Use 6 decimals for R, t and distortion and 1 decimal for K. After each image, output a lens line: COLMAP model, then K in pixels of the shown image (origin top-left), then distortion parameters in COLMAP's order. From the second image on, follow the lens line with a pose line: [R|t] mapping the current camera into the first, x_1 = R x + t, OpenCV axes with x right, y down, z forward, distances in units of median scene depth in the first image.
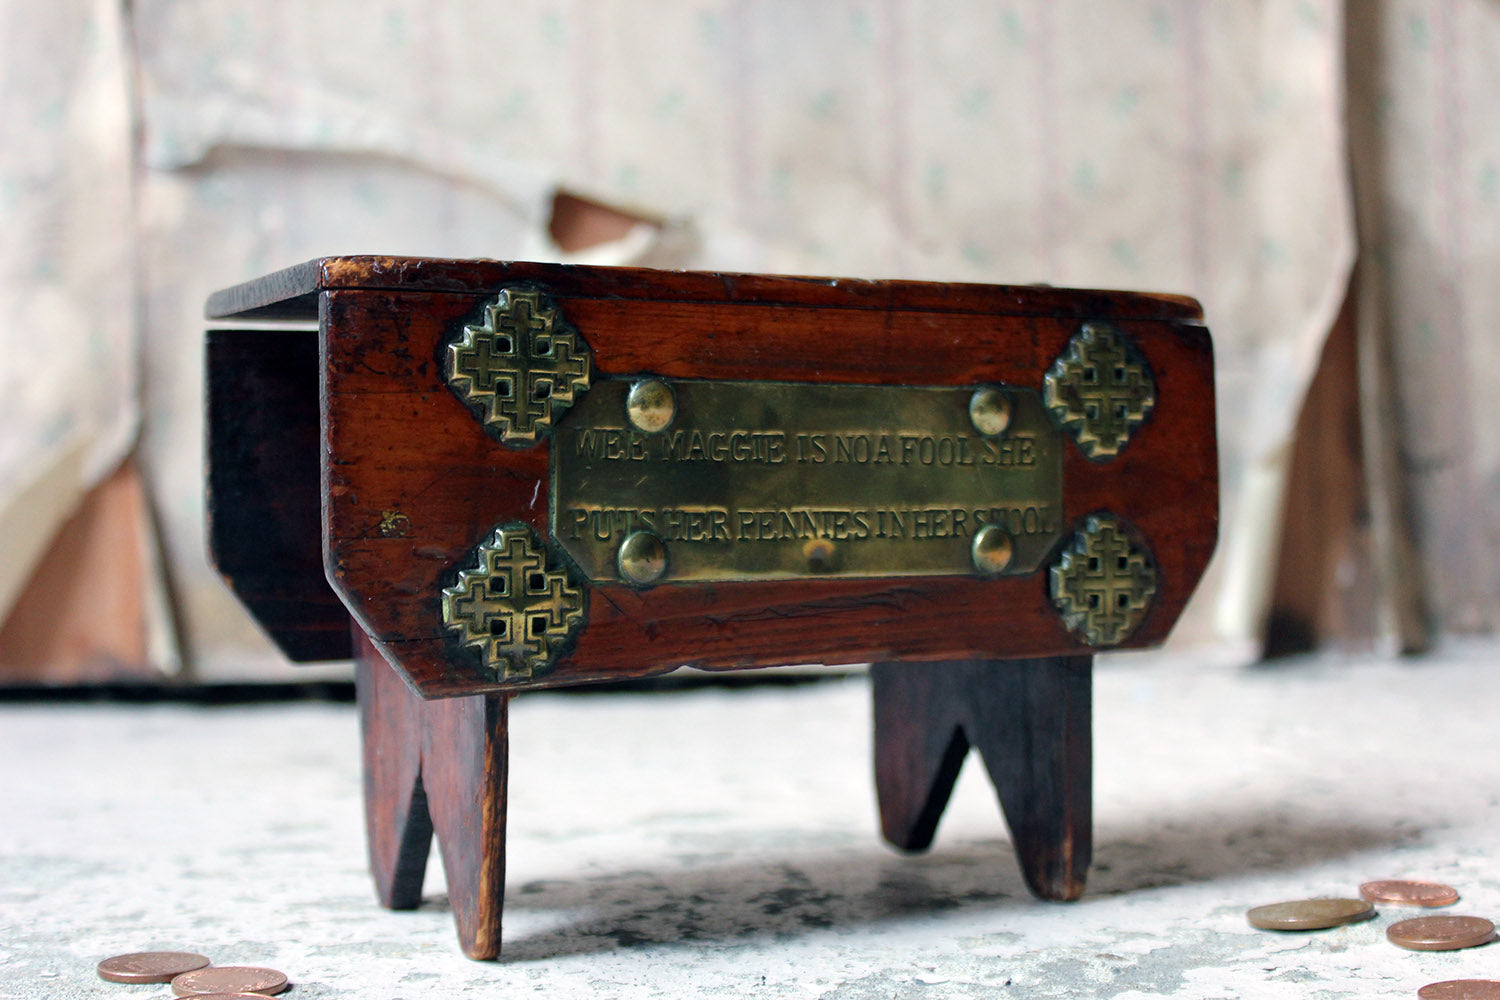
lens RADIAL K [[2171.9, 0, 747.8], [0, 2171.9, 504.7], [0, 0, 1]] dist [-0.027598, 0.000000]
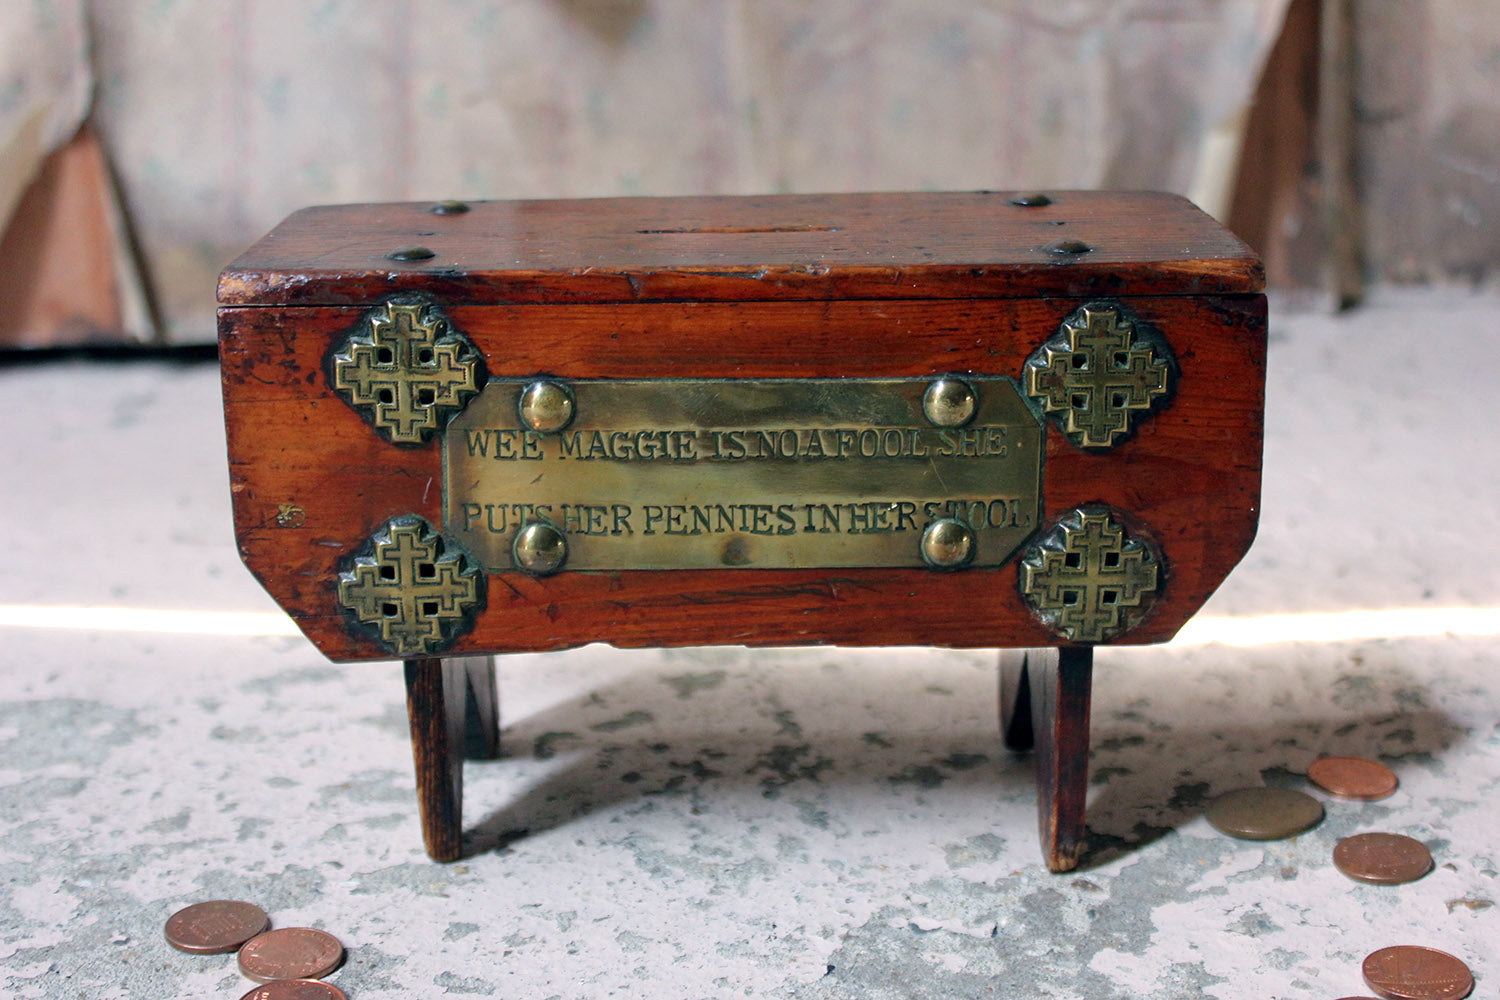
lens RADIAL K [[2171.9, 0, 736.4], [0, 2171.9, 530.5], [0, 0, 1]] dist [-0.027598, 0.000000]
pose [[0.887104, 0.139719, -0.439914, 0.489444], [-0.004367, 0.955583, 0.294690, -0.289439], [0.461548, -0.259500, 0.848312, 0.155789]]
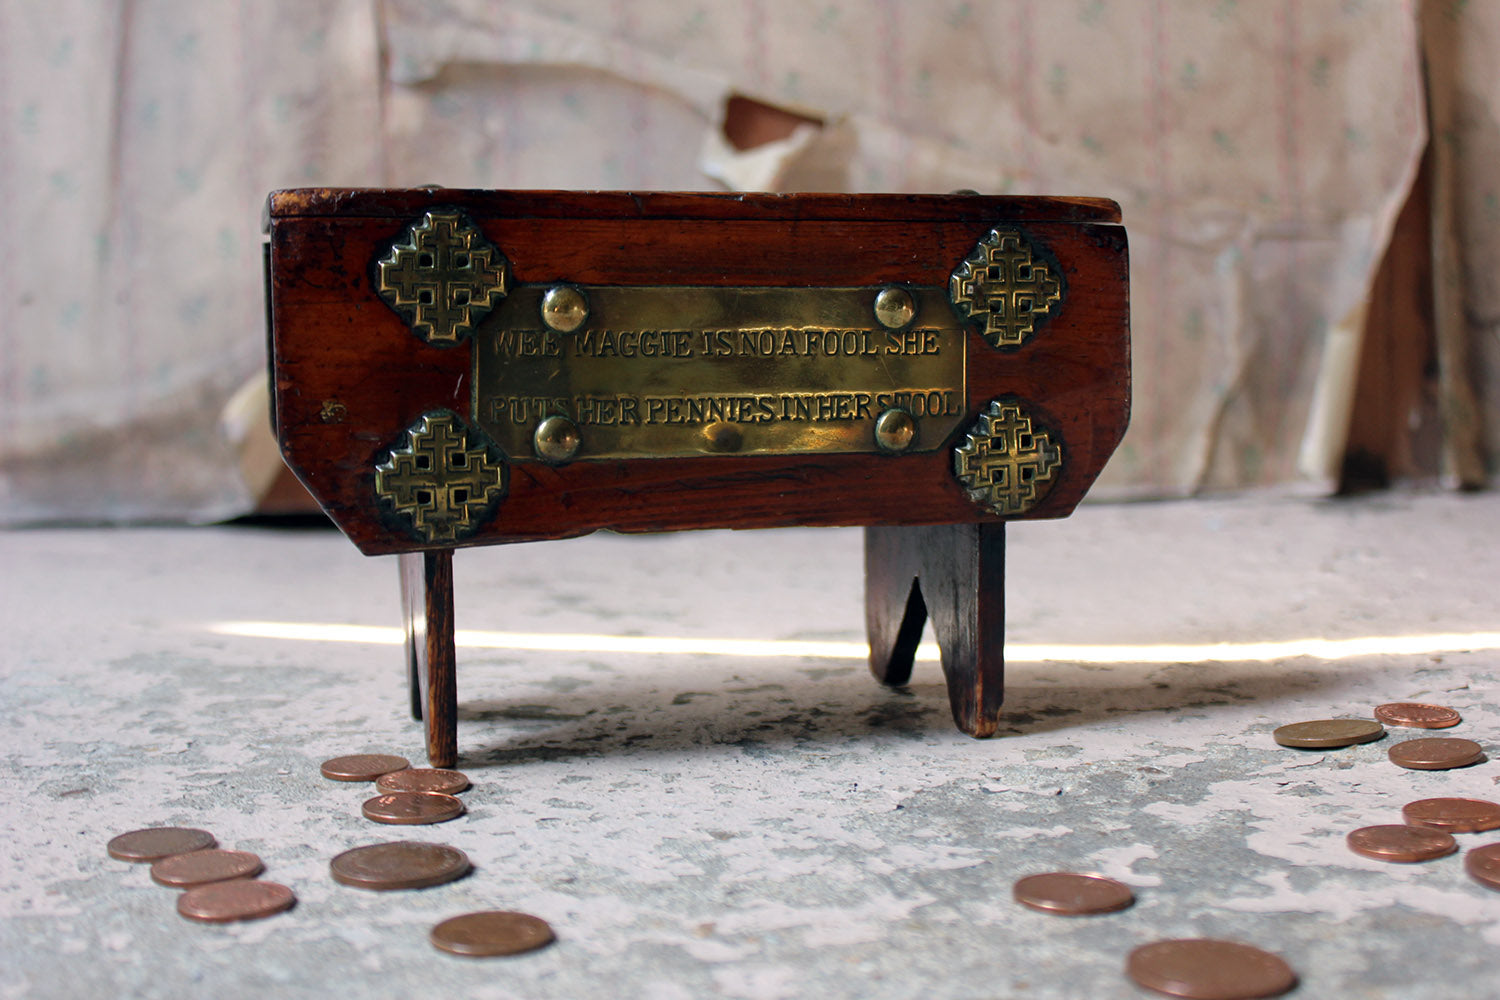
lens RADIAL K [[1844.3, 0, 739.2], [0, 1844.3, 492.3], [0, 0, 1]] dist [-0.060451, 0.000000]
pose [[0.976826, 0.016890, -0.213369, 0.258954], [0.000704, 0.996622, 0.082118, -0.028374], [0.214036, -0.080365, 0.973514, 0.044360]]
